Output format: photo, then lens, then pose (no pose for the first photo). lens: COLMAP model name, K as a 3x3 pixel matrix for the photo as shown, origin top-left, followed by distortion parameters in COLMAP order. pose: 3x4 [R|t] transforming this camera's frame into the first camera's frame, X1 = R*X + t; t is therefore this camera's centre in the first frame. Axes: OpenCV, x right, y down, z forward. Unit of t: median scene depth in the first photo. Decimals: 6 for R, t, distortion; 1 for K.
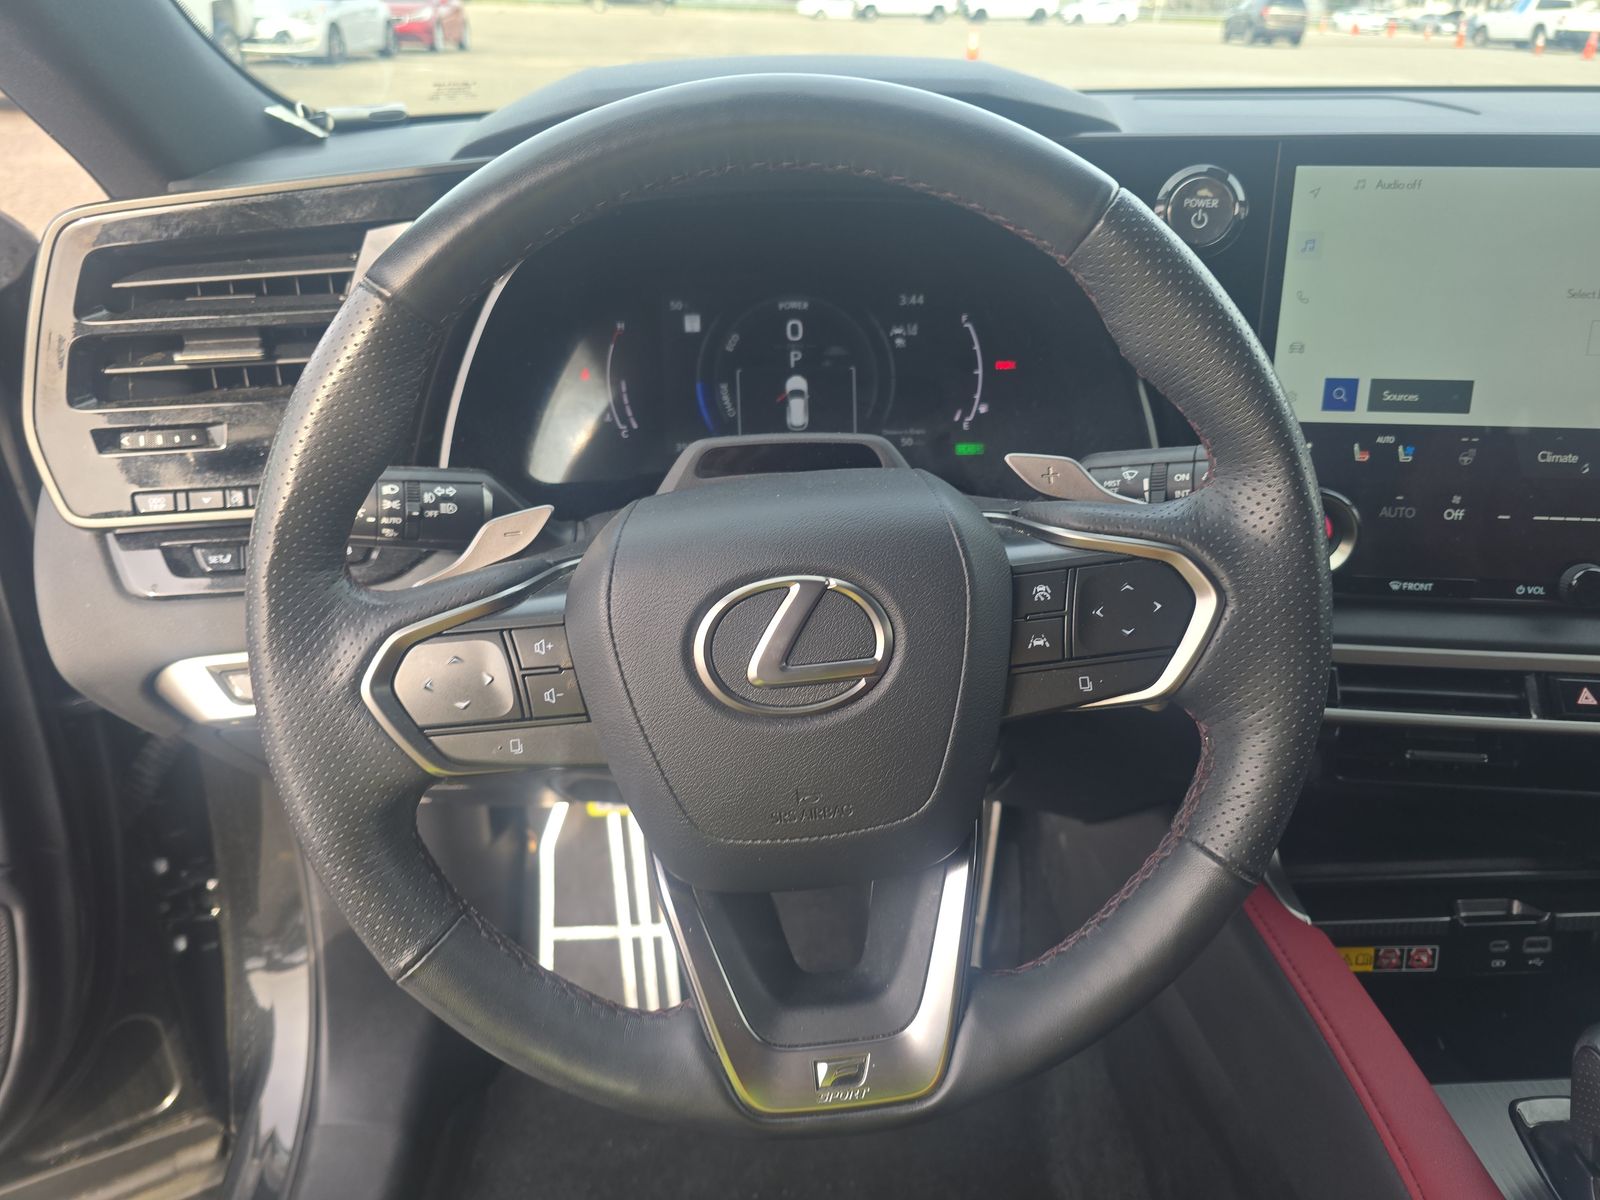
lens RADIAL K [[1050.4, 0, 799.5], [0, 1050.4, 615.6], [0, 0, 1]] dist [0.005653, -0.023090]
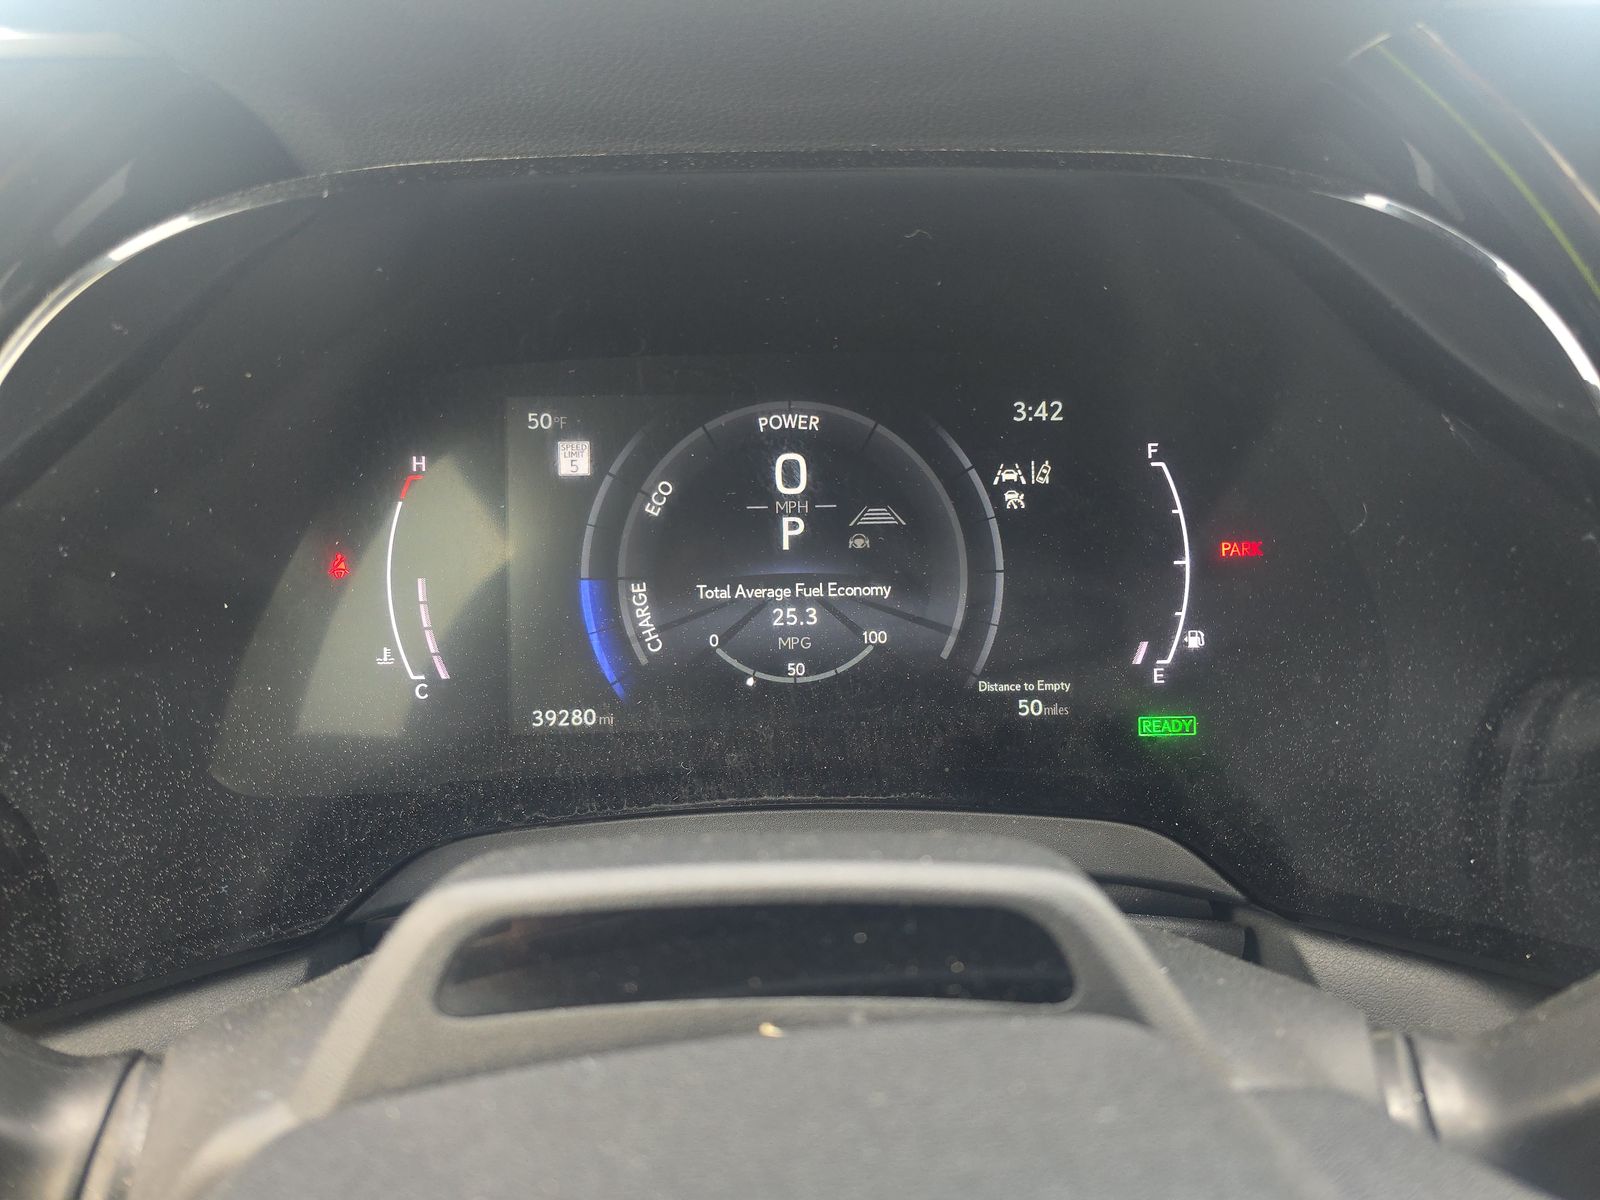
lens RADIAL K [[1050.4, 0, 793.4], [0, 1050.4, 595.8], [0, 0, 1]] dist [0.005653, -0.023090]
pose [[0.999953, 0.005894, -0.007636, 0.000502], [-0.006711, 0.993721, -0.111685, -0.197410], [0.006930, 0.111731, 0.993714, 0.645676]]
